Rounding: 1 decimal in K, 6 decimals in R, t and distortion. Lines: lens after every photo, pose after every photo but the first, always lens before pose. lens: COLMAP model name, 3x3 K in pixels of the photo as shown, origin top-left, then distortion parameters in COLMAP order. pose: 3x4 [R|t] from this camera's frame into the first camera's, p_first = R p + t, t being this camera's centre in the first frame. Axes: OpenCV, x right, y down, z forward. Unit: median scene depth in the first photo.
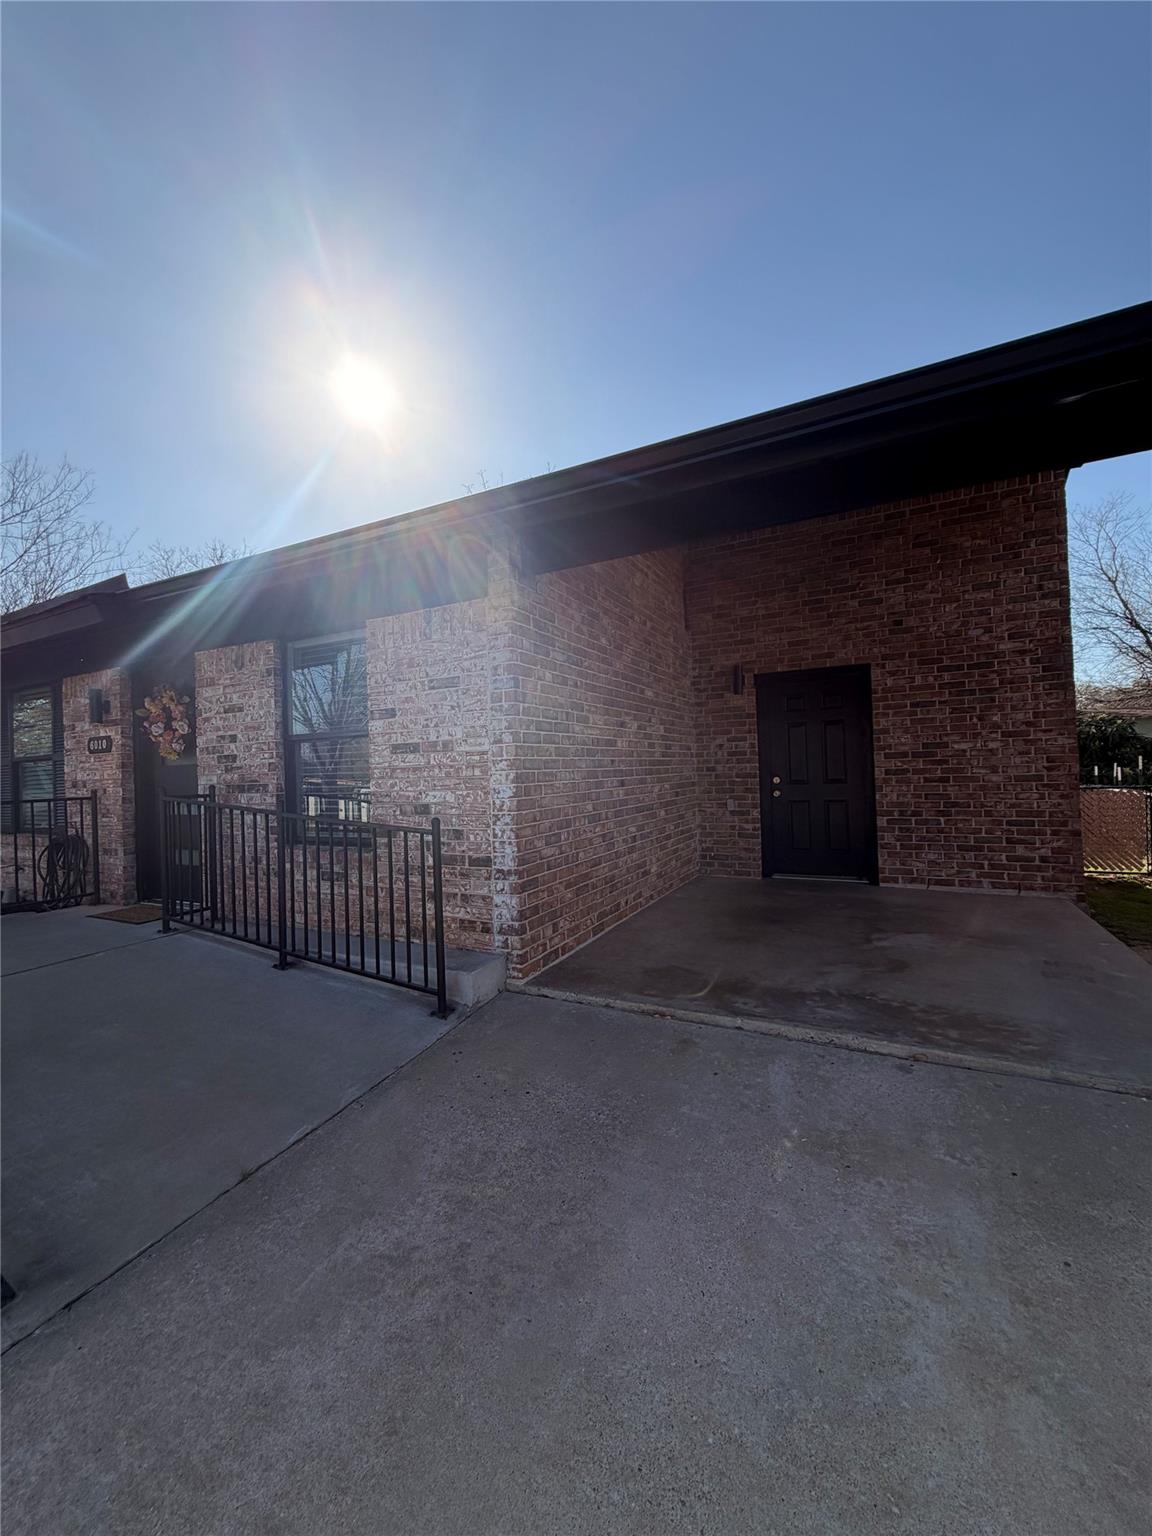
lens RADIAL K [[609.6, 0, 577.0], [0, 609.6, 762.9], [0, 0, 1]] dist [-0.000515, 0.000232]
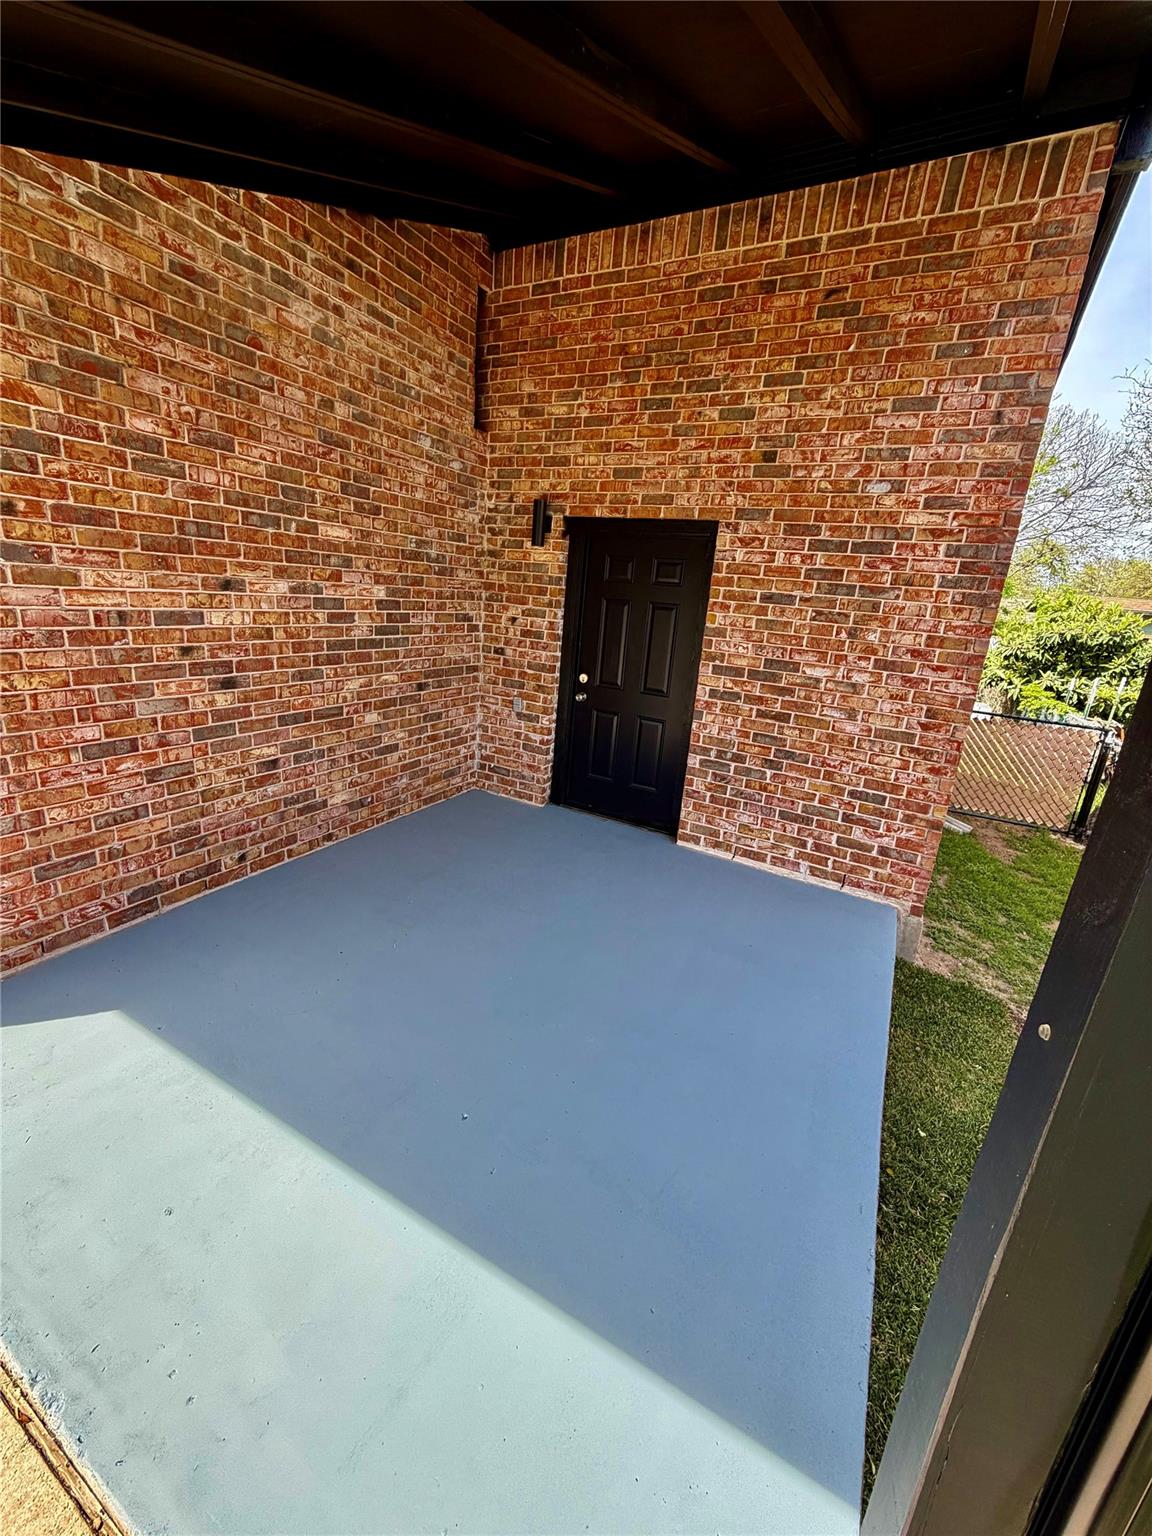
lens RADIAL K [[609.7, 0, 580.7], [0, 609.7, 764.4], [0, 0, 1]] dist [-0.001287, -0.000009]
pose [[0.993645, 0.111002, 0.018680, 0.394736], [-0.111706, 0.951988, 0.285028, -0.096698], [0.013856, -0.285303, 0.958337, 0.351914]]
